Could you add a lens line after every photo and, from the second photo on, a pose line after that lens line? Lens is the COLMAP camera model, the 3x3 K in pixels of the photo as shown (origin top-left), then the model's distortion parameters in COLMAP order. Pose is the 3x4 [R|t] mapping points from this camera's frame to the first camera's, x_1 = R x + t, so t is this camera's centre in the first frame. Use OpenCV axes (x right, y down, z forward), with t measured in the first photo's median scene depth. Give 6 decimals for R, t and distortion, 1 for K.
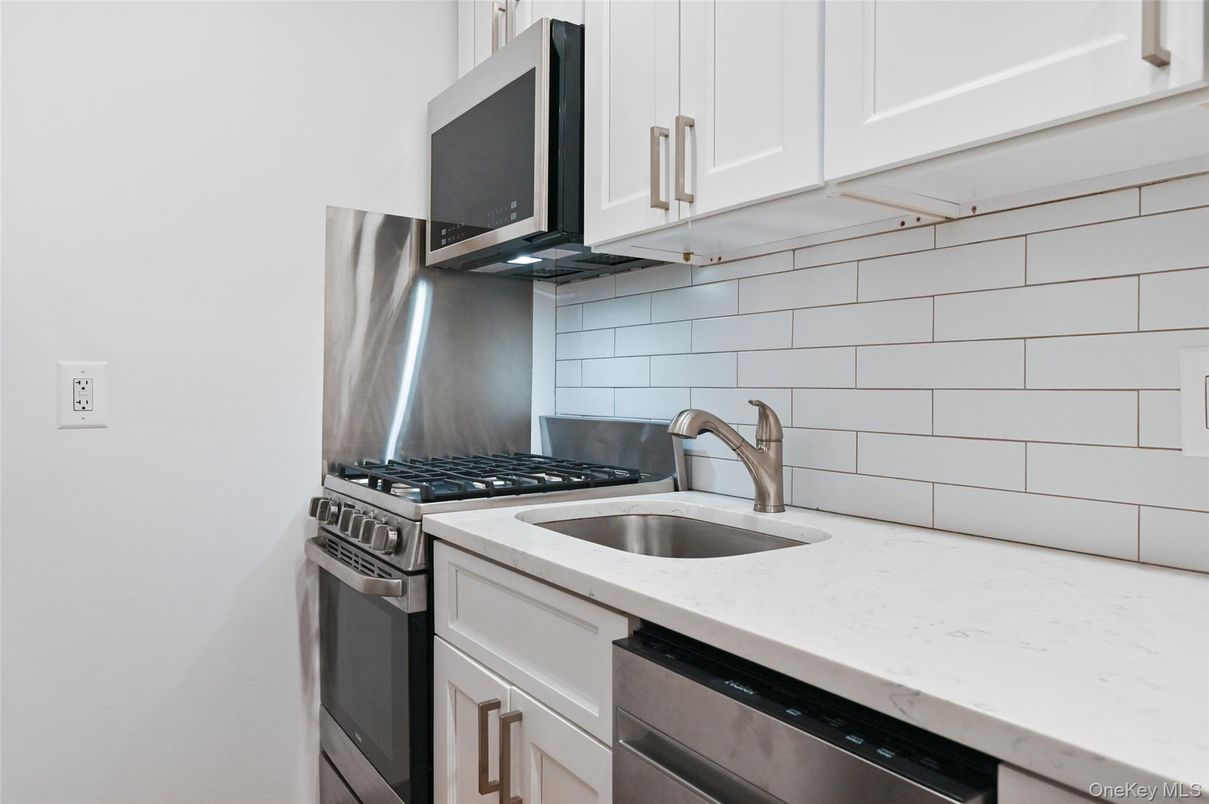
lens RADIAL K [[804.9, 0, 606.9], [0, 804.9, 411.4], [0, 0, 1]] dist [0.001310, -0.000985]
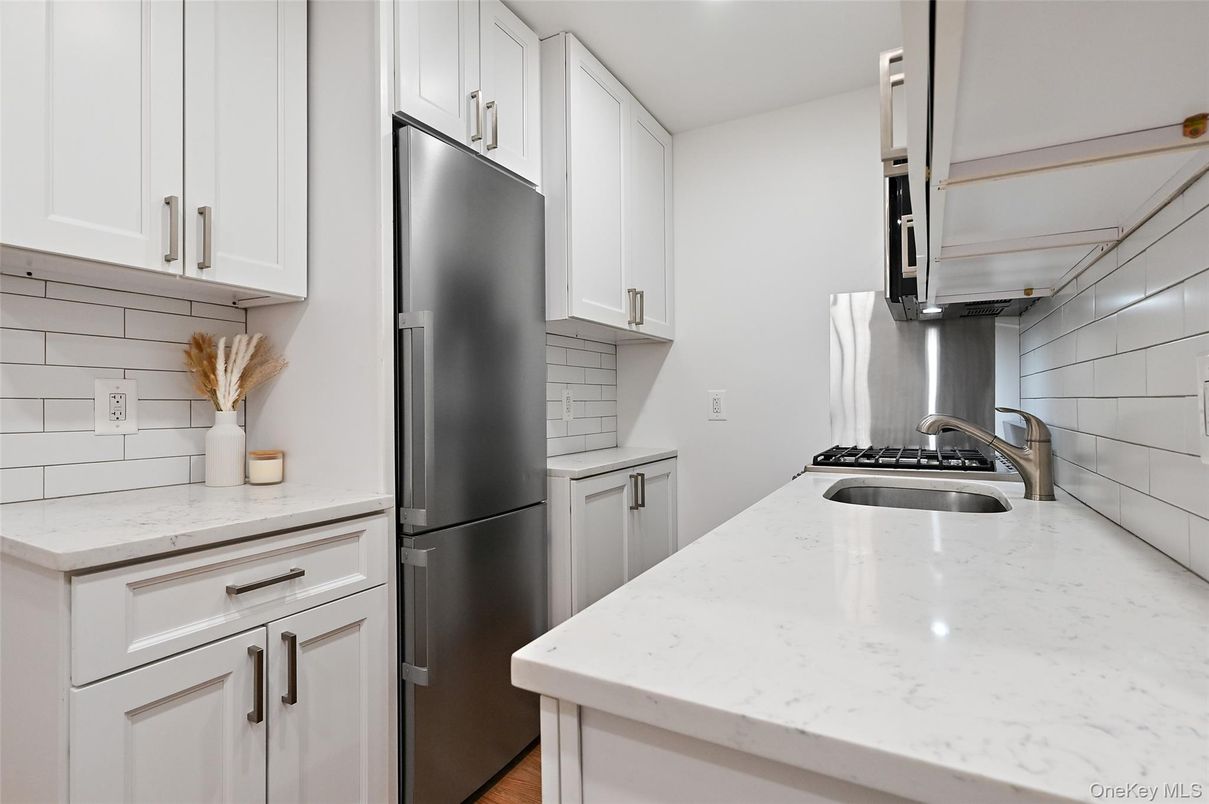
lens RADIAL K [[572.9, 0, 604.5], [0, 572.9, 402.0], [0, 0, 1]] dist [0.000320, 0.000131]
pose [[0.441348, -0.009080, -0.897290, 0.651208], [-0.016441, 0.999699, -0.018203, 0.003871], [0.897185, 0.022786, 0.441066, 0.035564]]
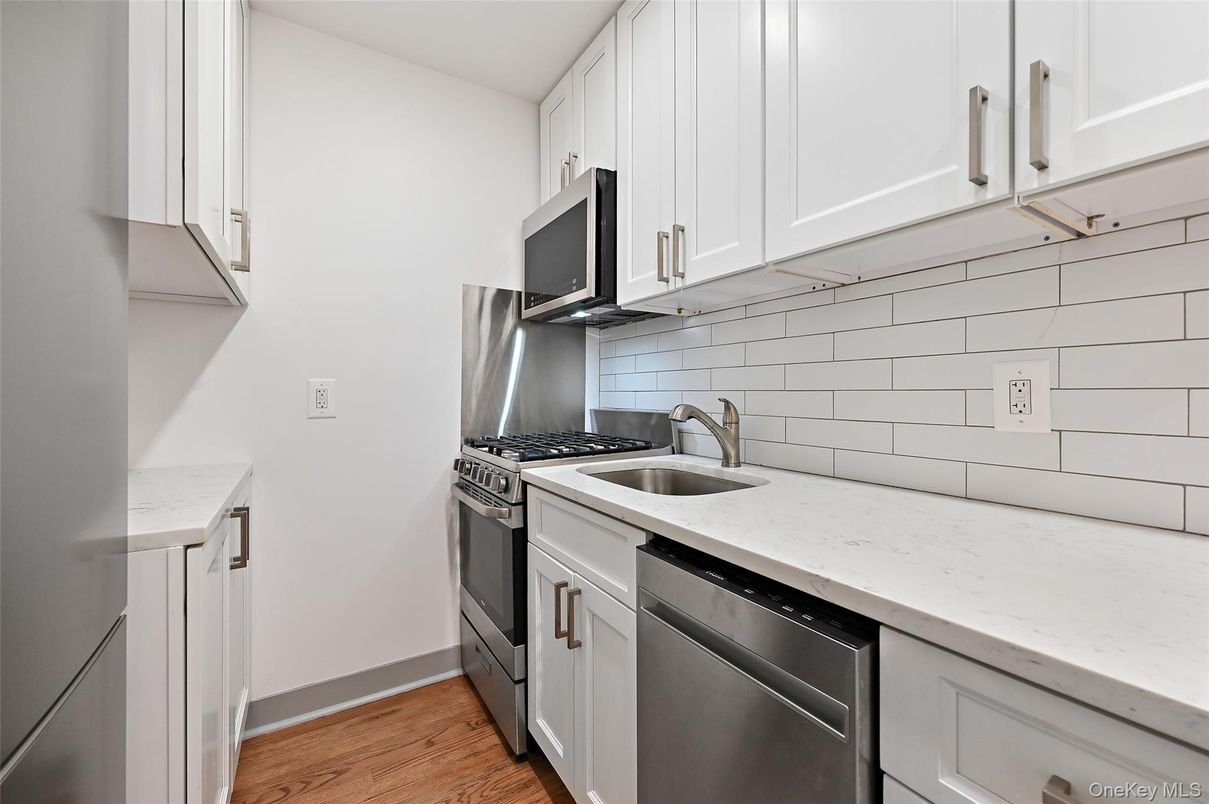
lens RADIAL K [[486.2, 0, 604.5], [0, 486.2, 402.0], [0, 0, 1]] dist [-0.000816, -0.000048]
pose [[0.998716, -0.008522, -0.049937, -0.005310], [0.008121, 0.999933, -0.008229, -0.000240], [0.050003, 0.007812, 0.998718, 0.007893]]
